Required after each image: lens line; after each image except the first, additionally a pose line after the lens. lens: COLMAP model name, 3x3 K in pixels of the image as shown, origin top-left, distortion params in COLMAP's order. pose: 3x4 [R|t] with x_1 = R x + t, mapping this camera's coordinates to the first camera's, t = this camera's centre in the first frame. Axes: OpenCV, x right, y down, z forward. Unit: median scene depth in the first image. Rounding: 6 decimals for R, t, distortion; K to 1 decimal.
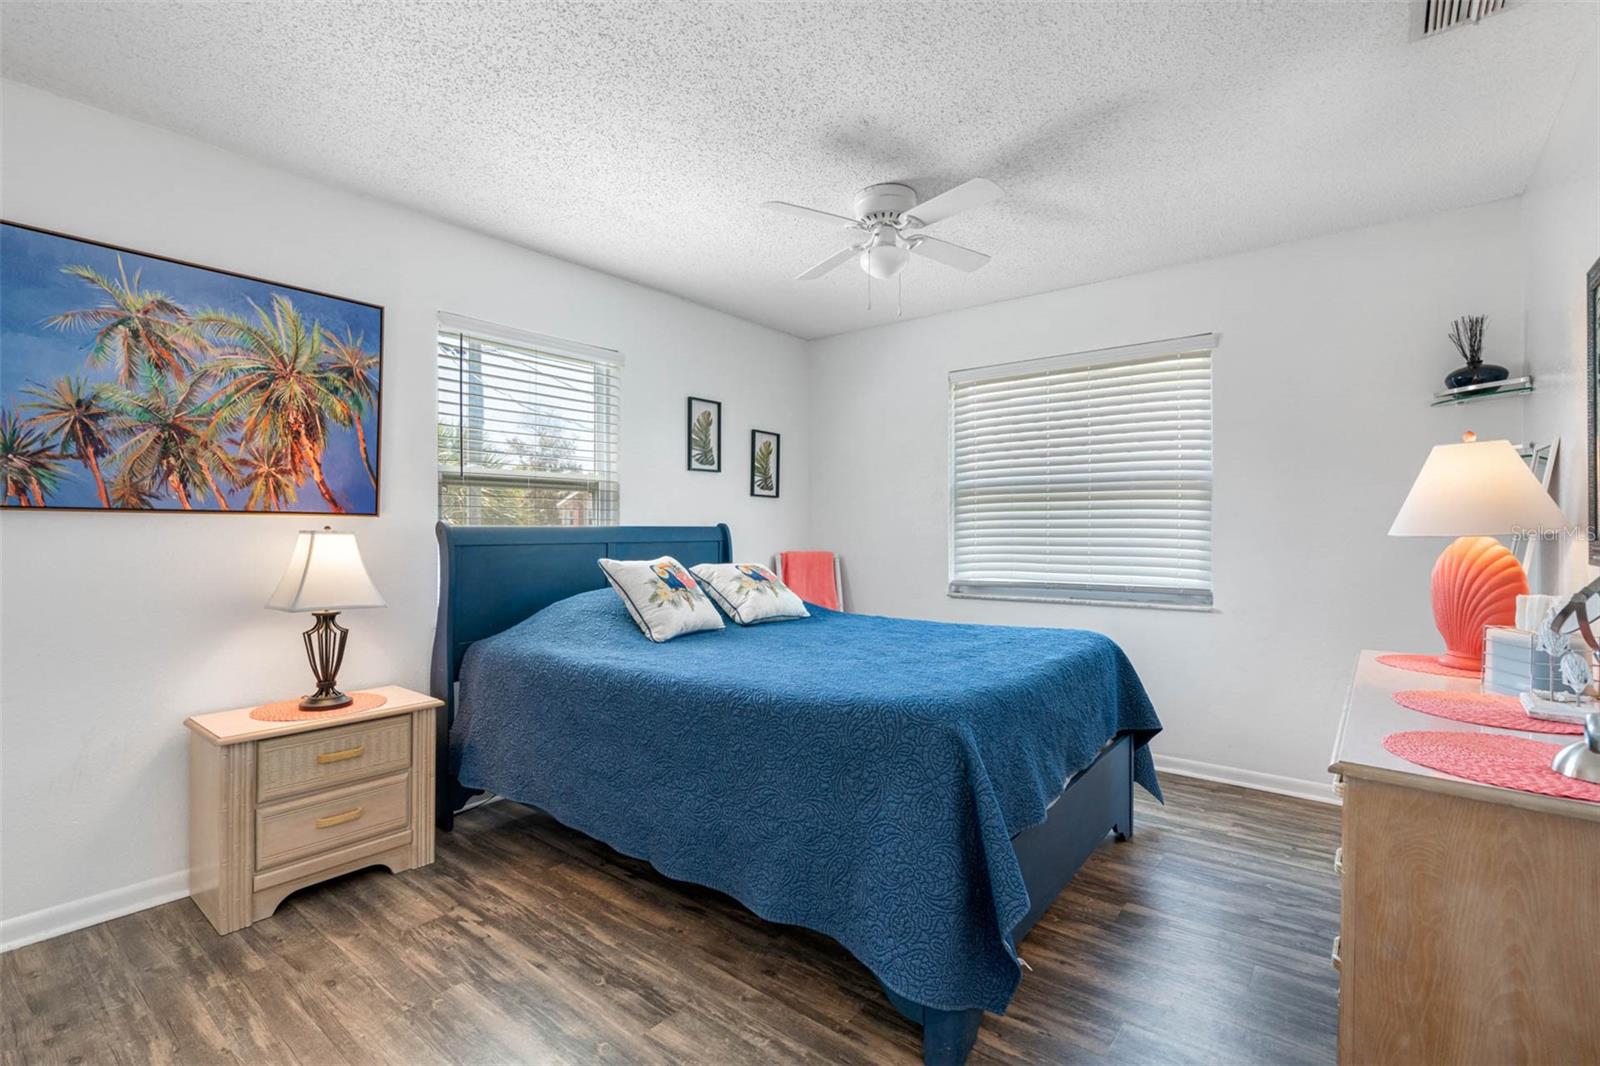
lens RADIAL K [[733.4, 0, 810.6], [0, 733.4, 526.4], [0, 0, 1]] dist [-0.006591, 0.002508]
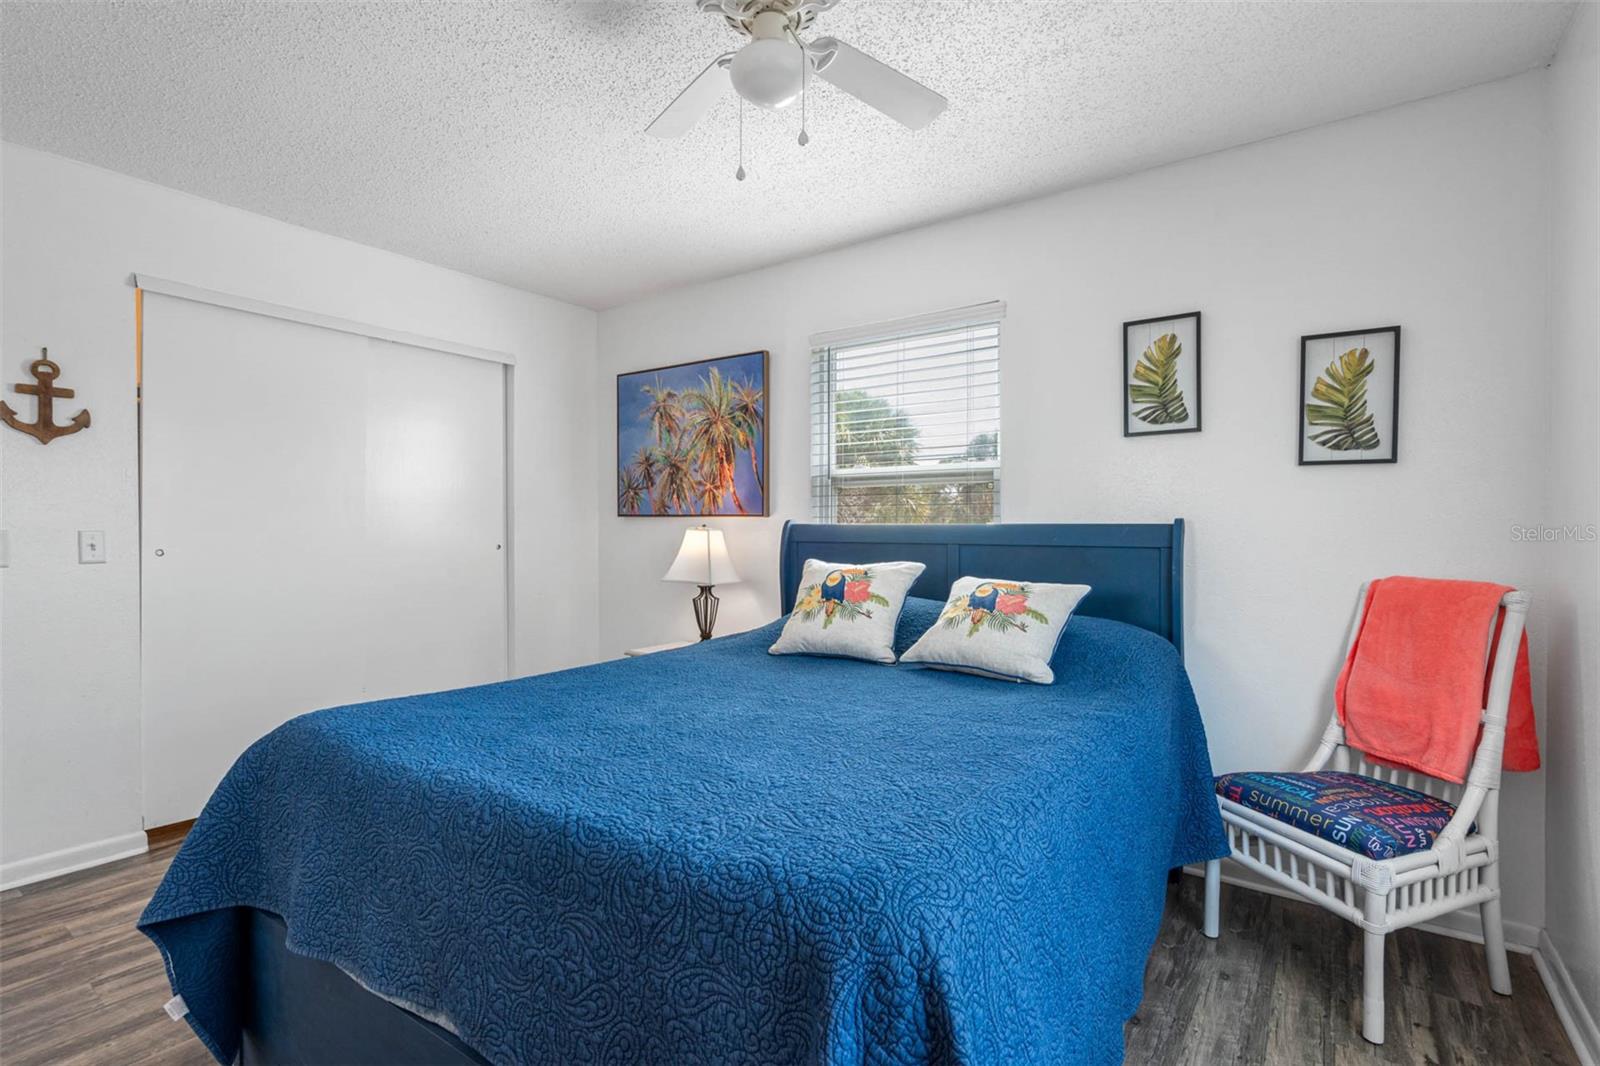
lens RADIAL K [[733.4, 0, 810.9], [0, 733.4, 536.9], [0, 0, 1]] dist [-0.006591, 0.002508]
pose [[0.052666, 0.017166, -0.998465, 0.757395], [0.003025, 0.999845, 0.017349, -0.000608], [0.998608, -0.003934, 0.052605, 1.118401]]
